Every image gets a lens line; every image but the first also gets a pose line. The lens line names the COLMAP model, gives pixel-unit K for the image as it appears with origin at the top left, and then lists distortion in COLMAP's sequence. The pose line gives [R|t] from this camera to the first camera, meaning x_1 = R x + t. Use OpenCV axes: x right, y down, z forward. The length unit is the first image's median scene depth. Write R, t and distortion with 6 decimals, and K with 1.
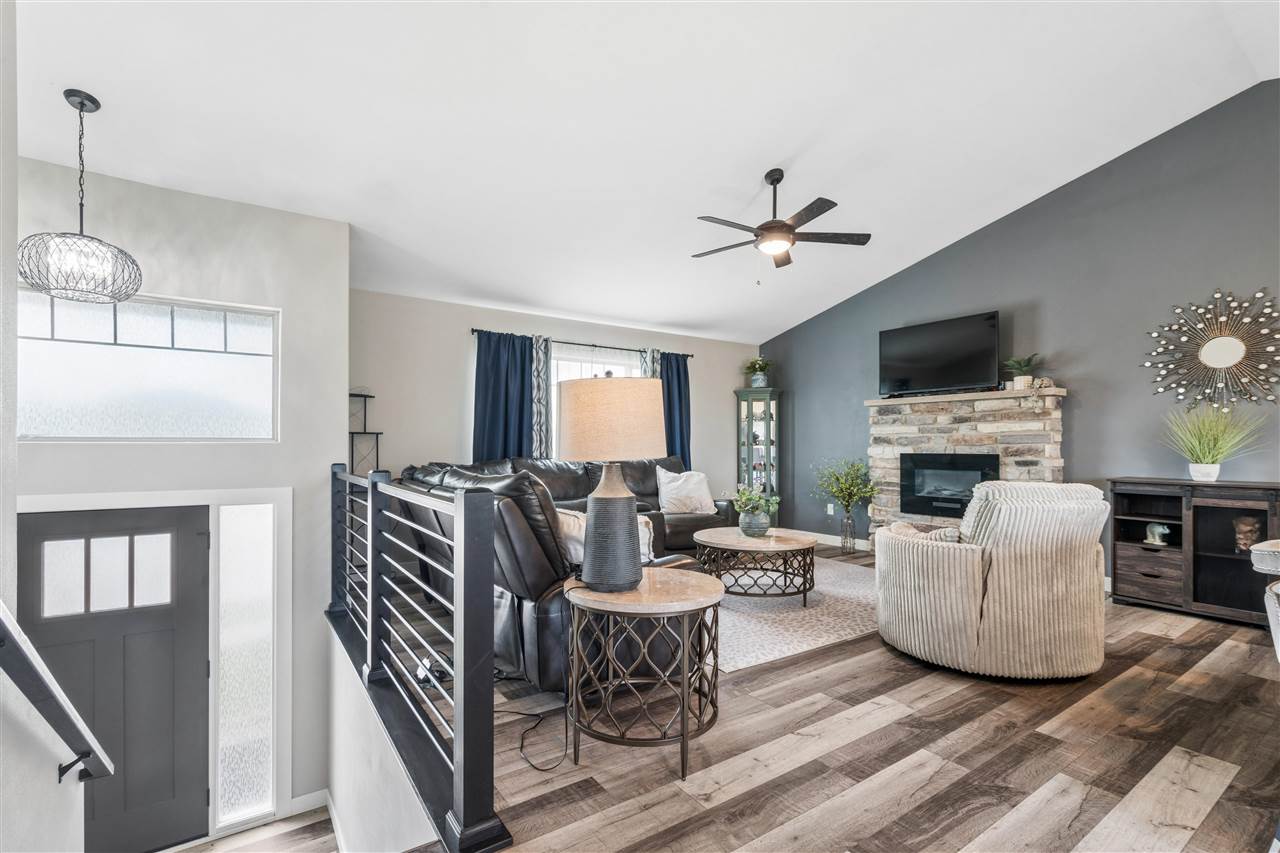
lens RADIAL K [[583.6, 0, 653.6], [0, 583.6, 458.3], [0, 0, 1]] dist [0.001759, 0.002211]
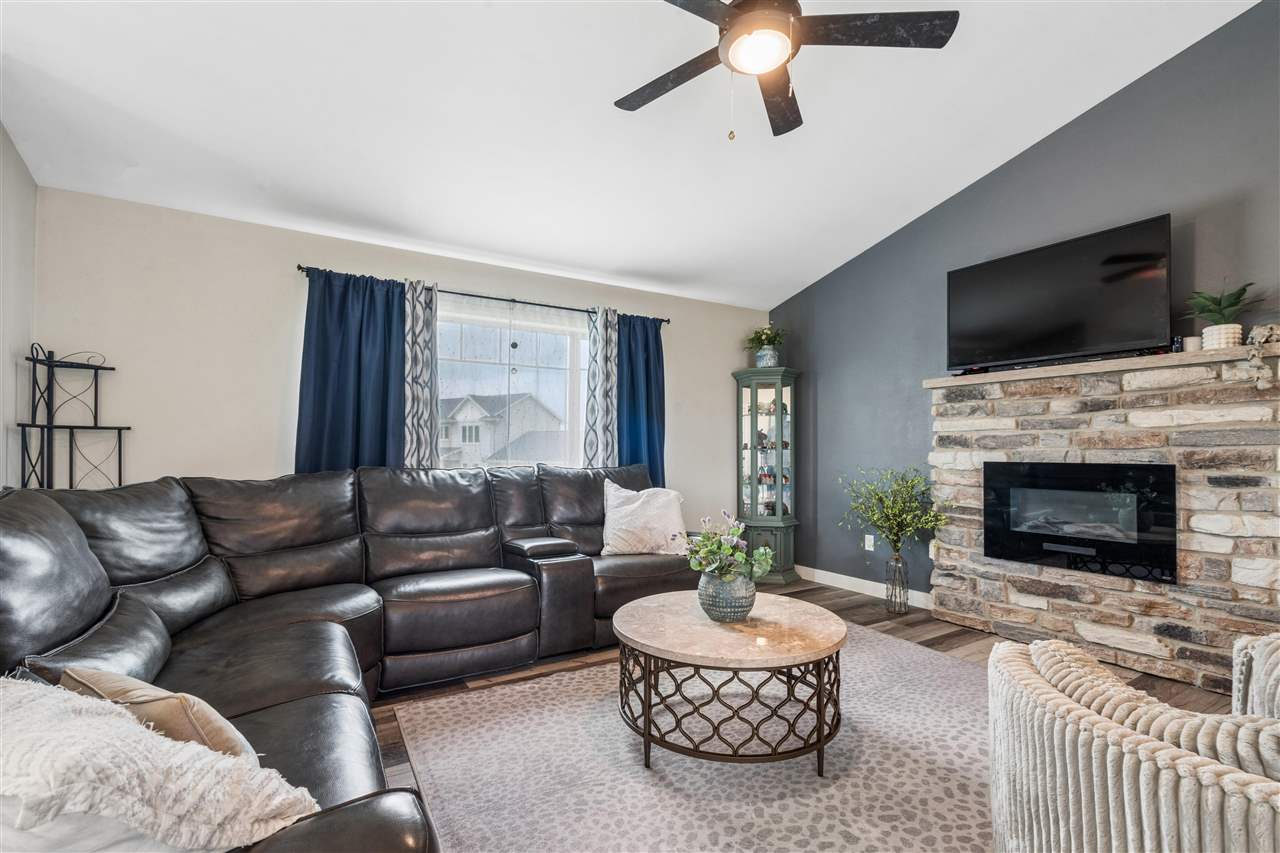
lens RADIAL K [[583.6, 0, 656.1], [0, 583.6, 454.4], [0, 0, 1]] dist [0.001759, 0.002211]
pose [[0.998631, 0.001901, -0.052266, 0.107049], [-0.002627, 0.999901, -0.013824, -0.007137], [0.052235, 0.013943, 0.998538, 0.364497]]
